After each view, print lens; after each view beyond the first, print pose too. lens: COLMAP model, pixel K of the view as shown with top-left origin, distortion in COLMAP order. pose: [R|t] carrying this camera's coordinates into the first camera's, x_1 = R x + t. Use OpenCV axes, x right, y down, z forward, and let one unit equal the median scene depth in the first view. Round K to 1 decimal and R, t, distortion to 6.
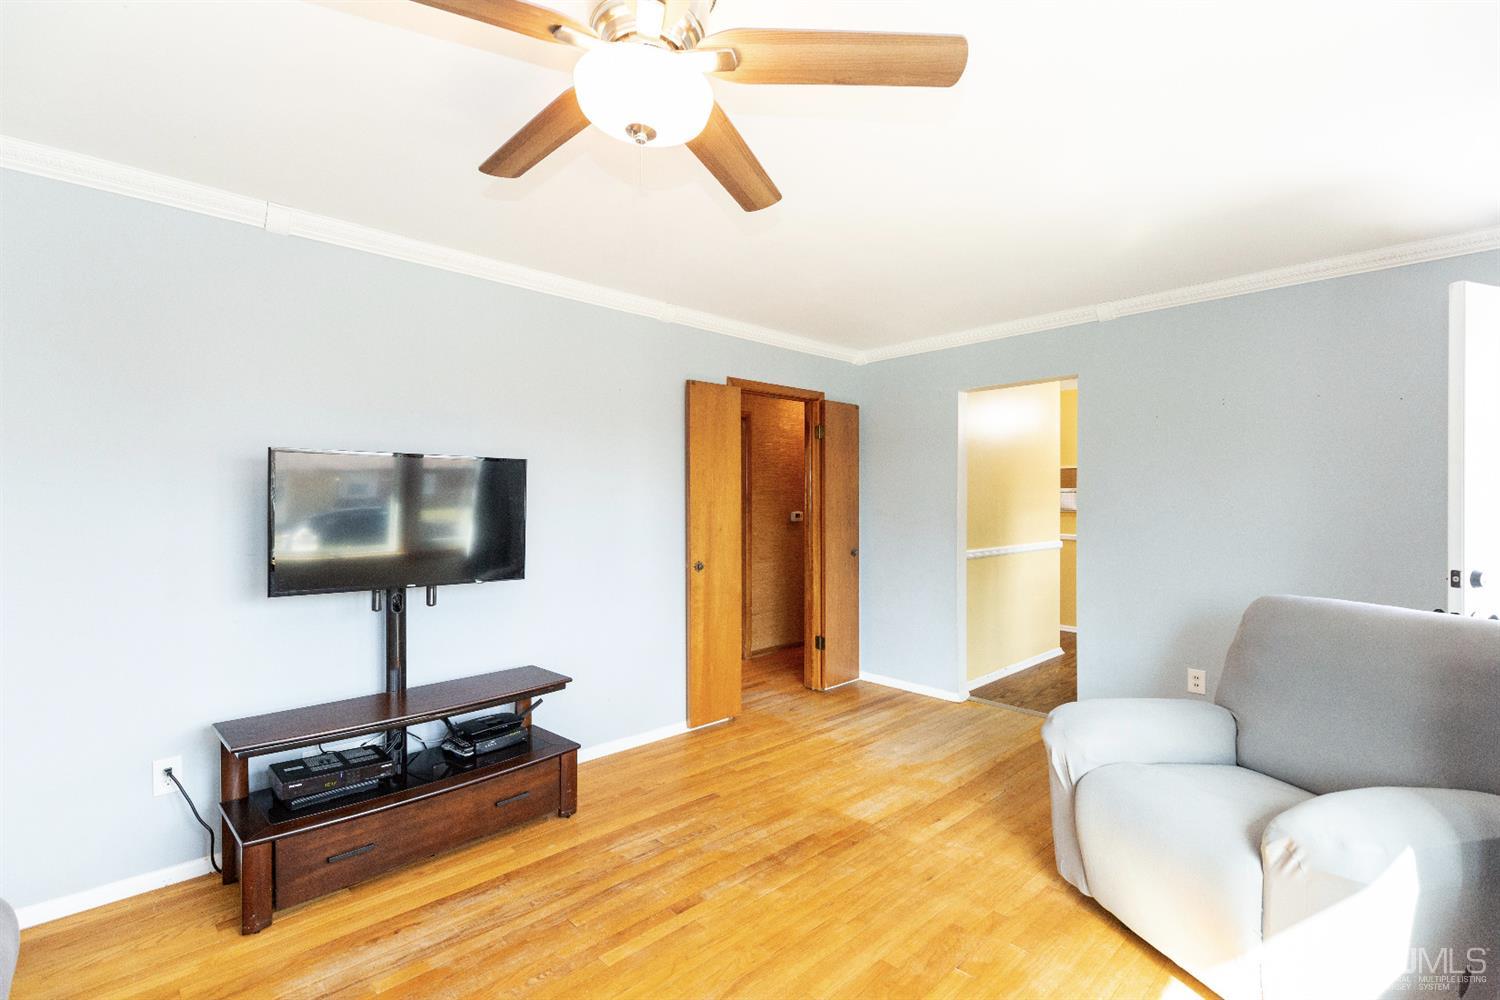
lens RADIAL K [[686.7, 0, 744.1], [0, 686.7, 516.1], [0, 0, 1]] dist [0.002737, -0.000616]
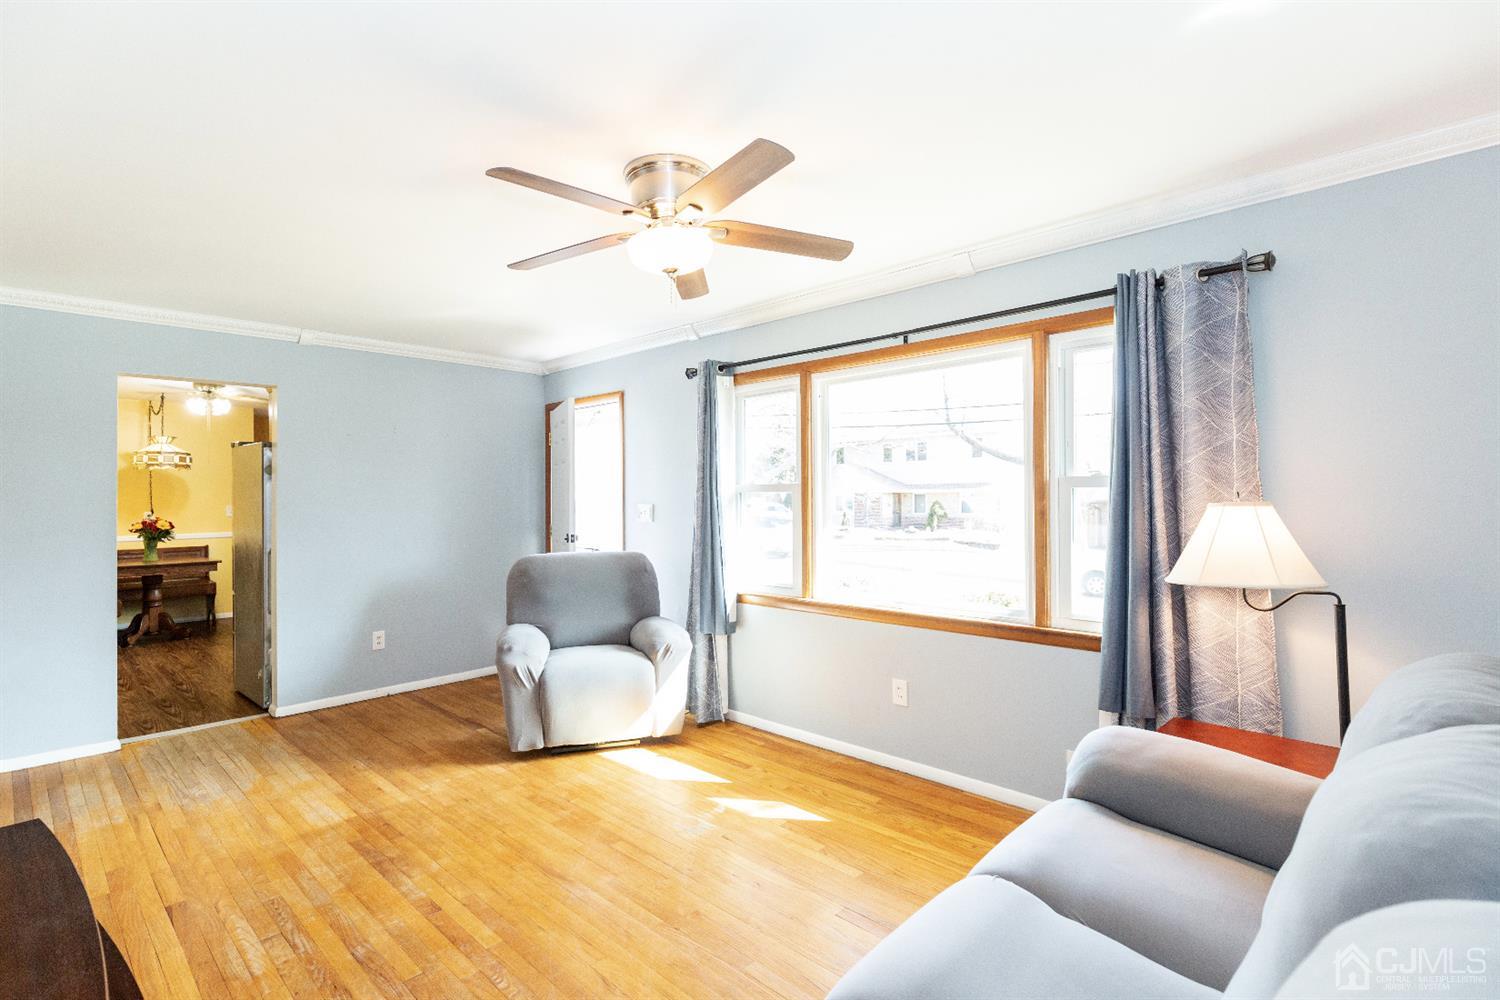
lens RADIAL K [[733.7, 0, 740.4], [0, 733.7, 492.8], [0, 0, 1]] dist [-0.003312, -0.000274]
pose [[-0.058527, 0.011722, 0.998217, -0.944054], [0.028338, 0.999548, -0.010076, -0.006800], [-0.997884, 0.027697, -0.058833, 0.478920]]
